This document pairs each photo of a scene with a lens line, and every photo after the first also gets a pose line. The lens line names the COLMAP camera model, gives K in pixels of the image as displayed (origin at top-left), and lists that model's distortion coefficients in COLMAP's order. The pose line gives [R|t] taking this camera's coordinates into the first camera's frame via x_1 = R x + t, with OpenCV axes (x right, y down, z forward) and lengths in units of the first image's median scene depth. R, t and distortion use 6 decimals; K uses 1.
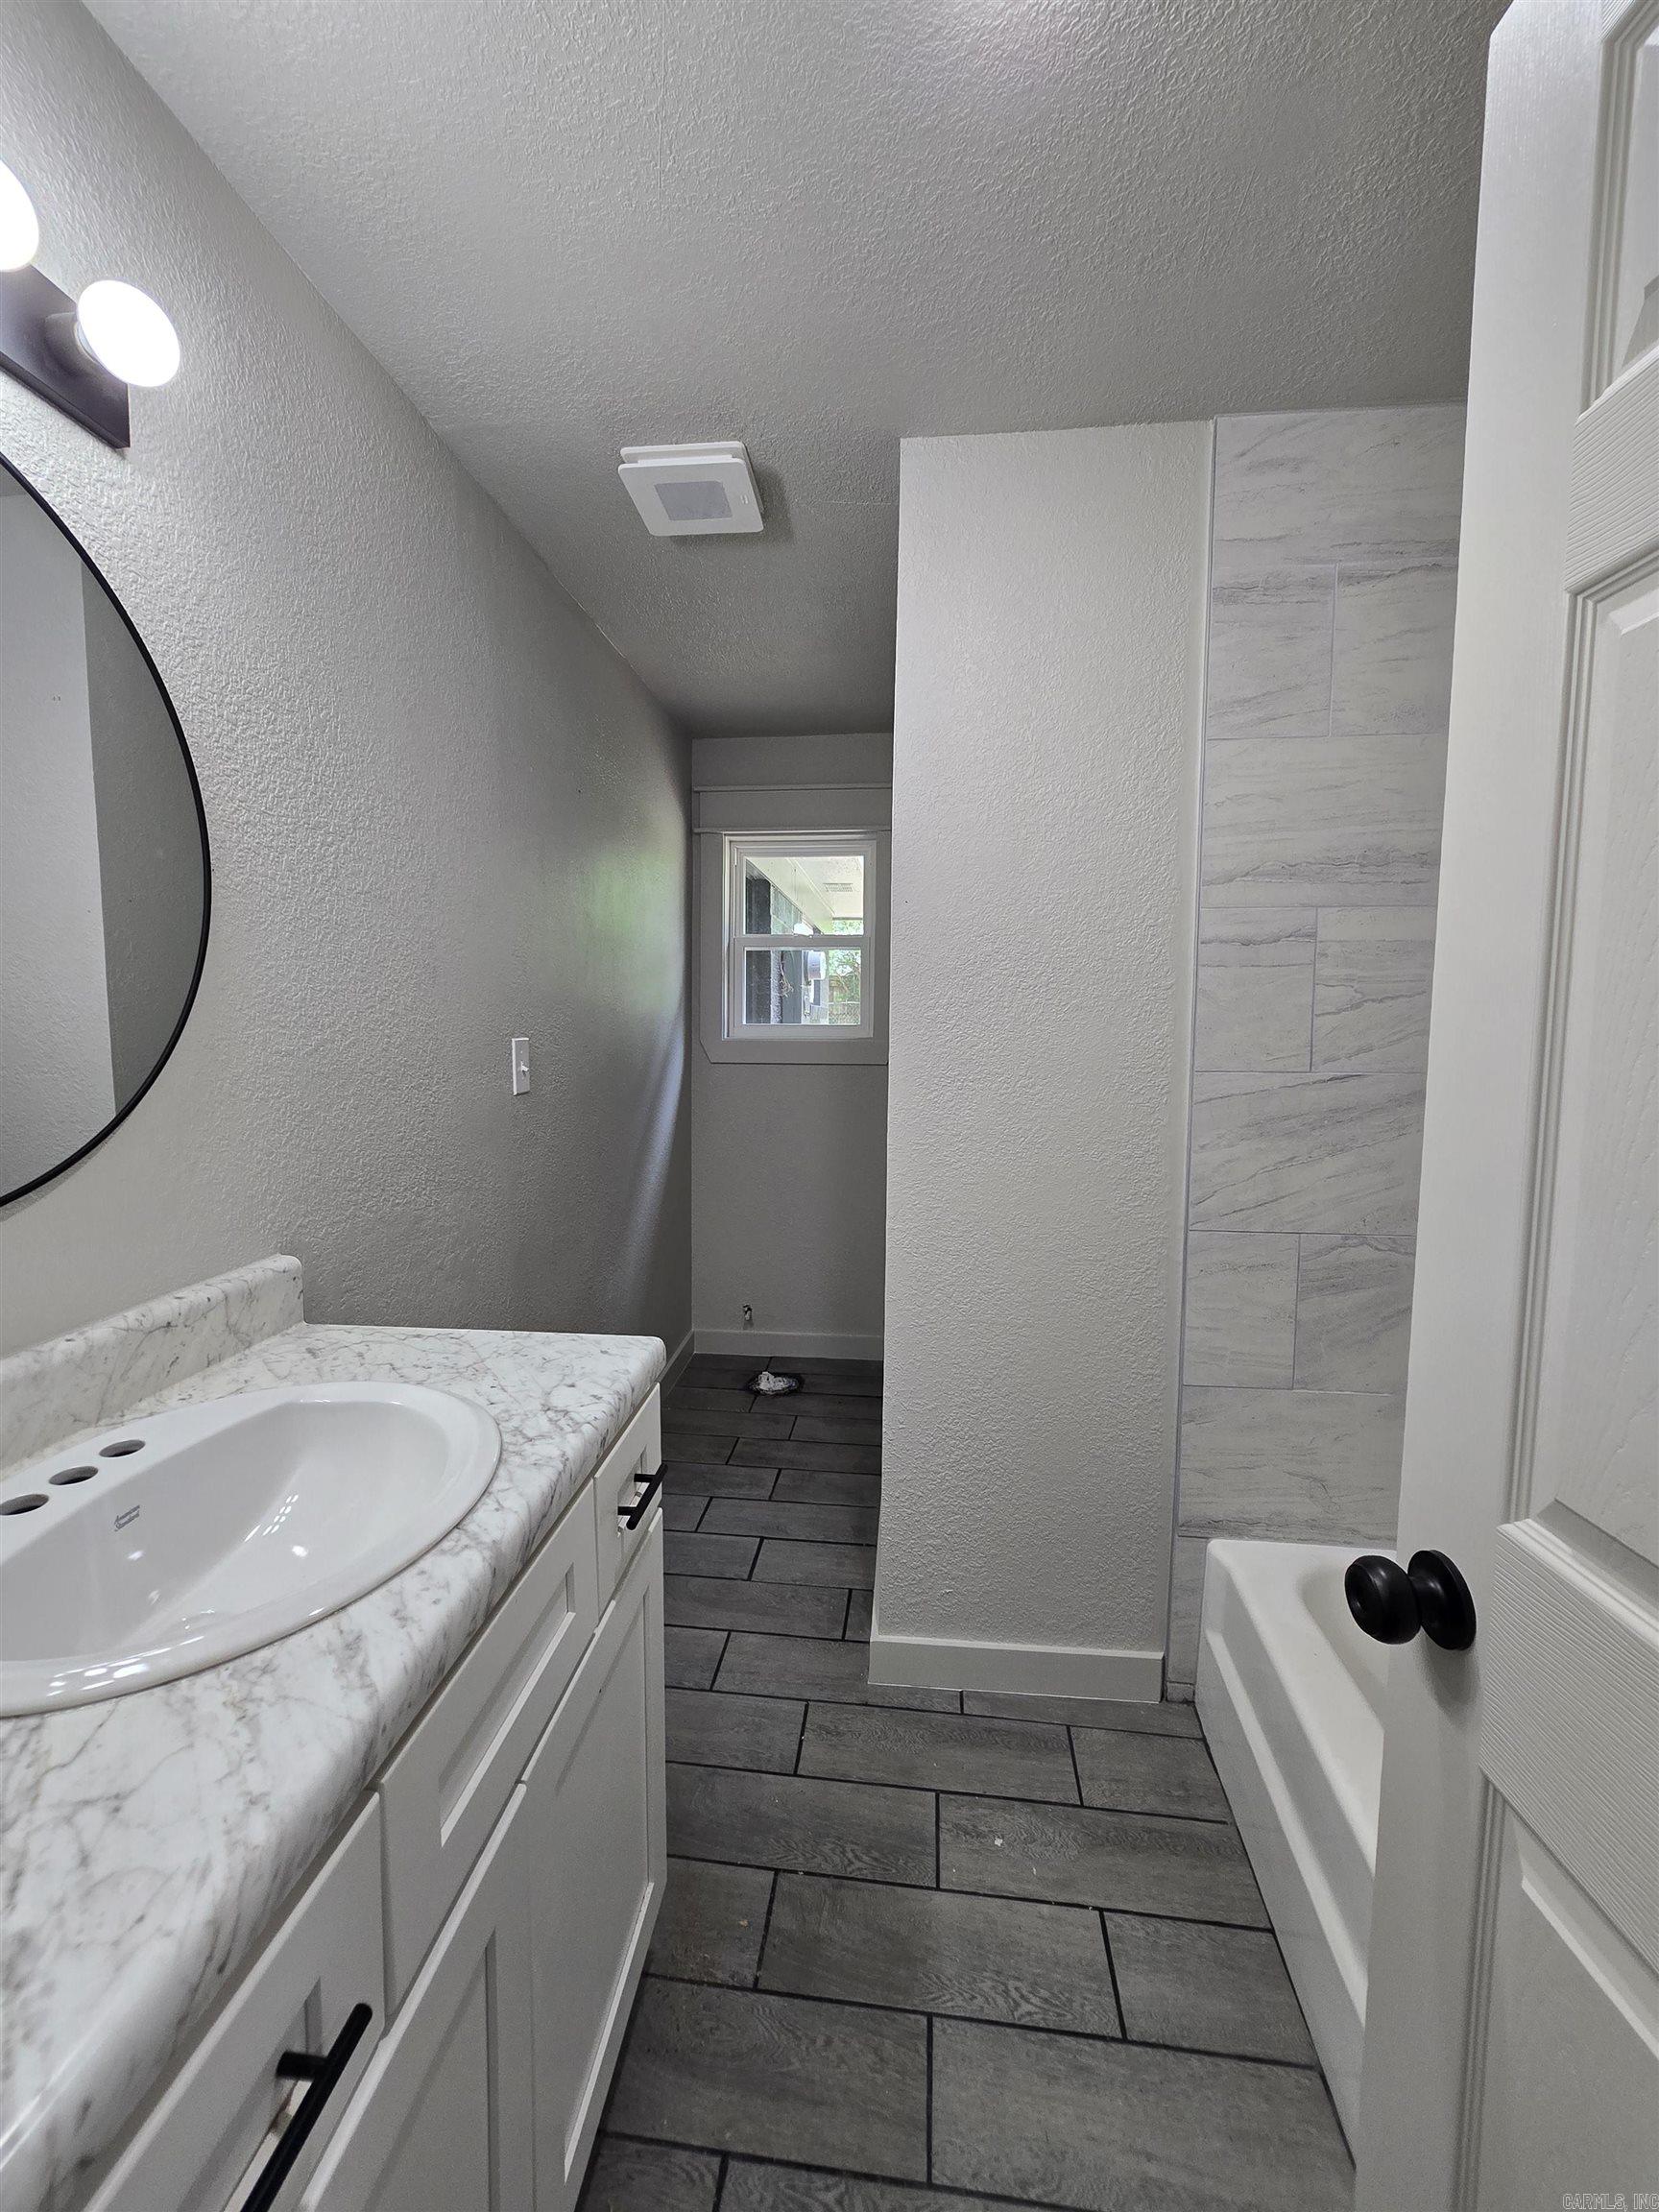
lens RADIAL K [[908.5, 0, 822.1], [0, 908.5, 1102.5], [0, 0, 1]] dist [-0.009322, 0.001984]
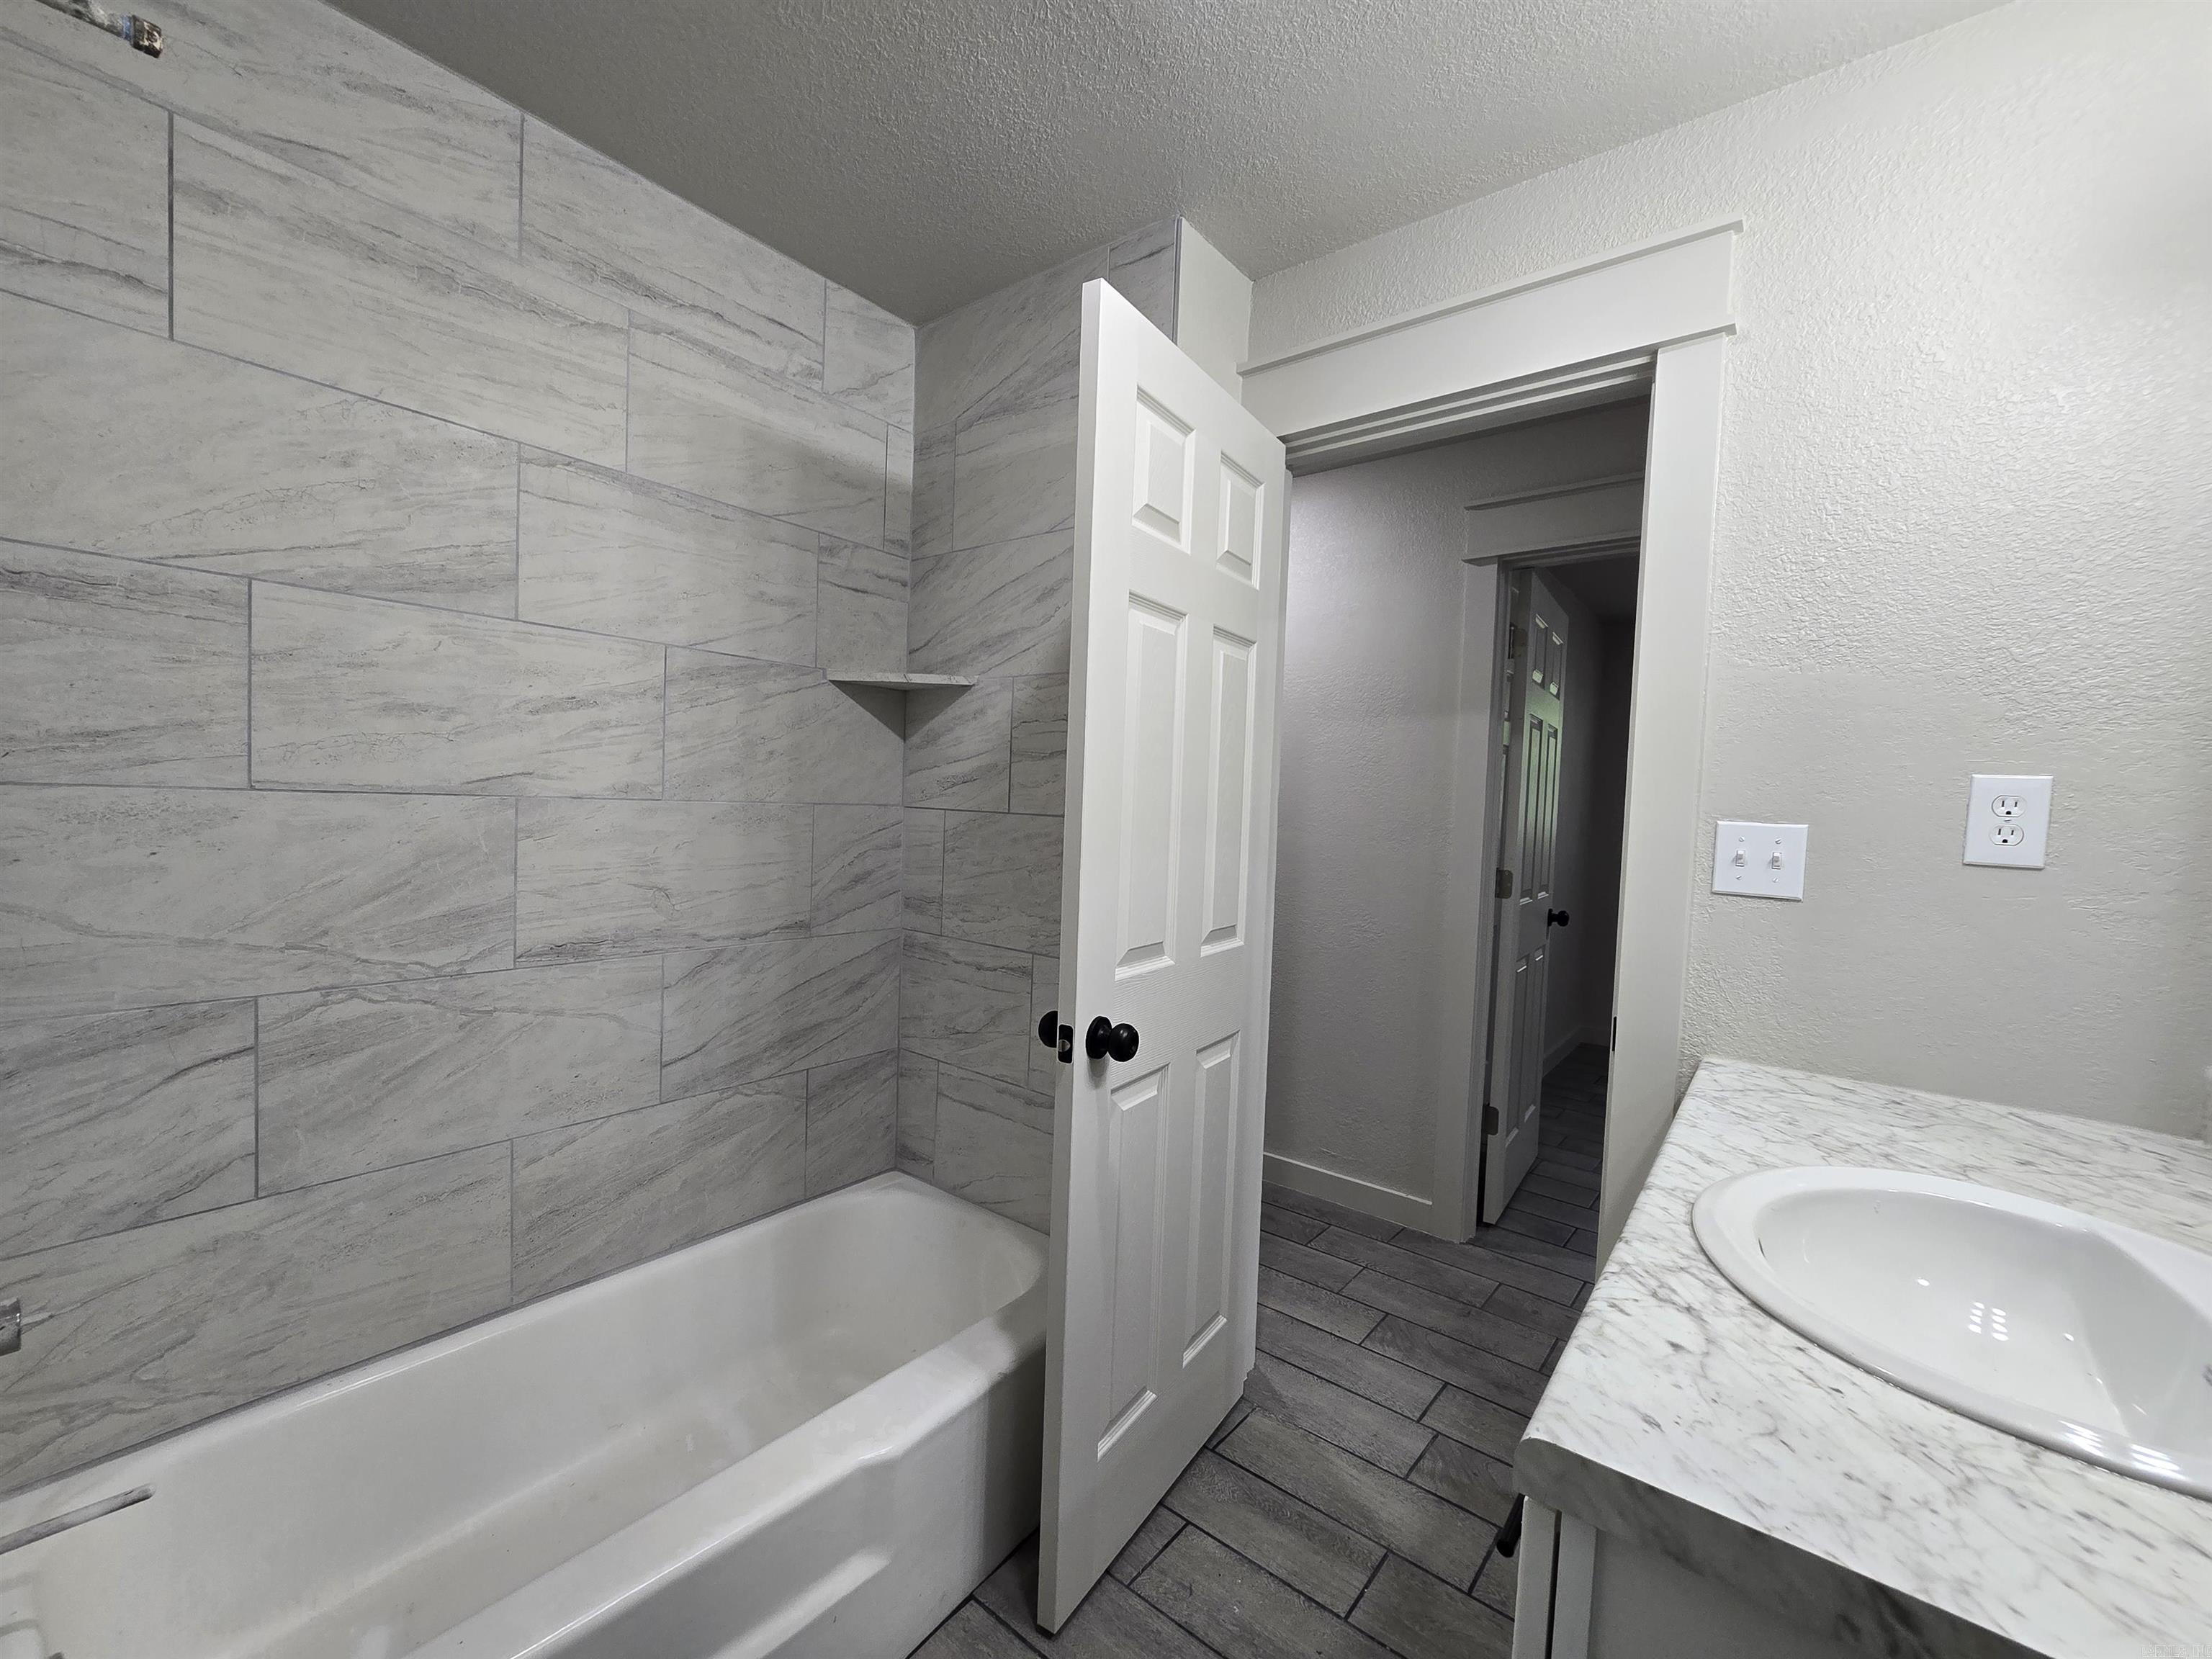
lens RADIAL K [[908.5, 0, 1102.1], [0, 908.5, 834.9], [0, 0, 1]] dist [-0.009322, 0.001984]
pose [[-0.842835, -0.064957, 0.534237, -0.158505], [-0.001396, 0.992950, 0.118528, -0.058729], [-0.538170, 0.099154, -0.836984, 1.044742]]
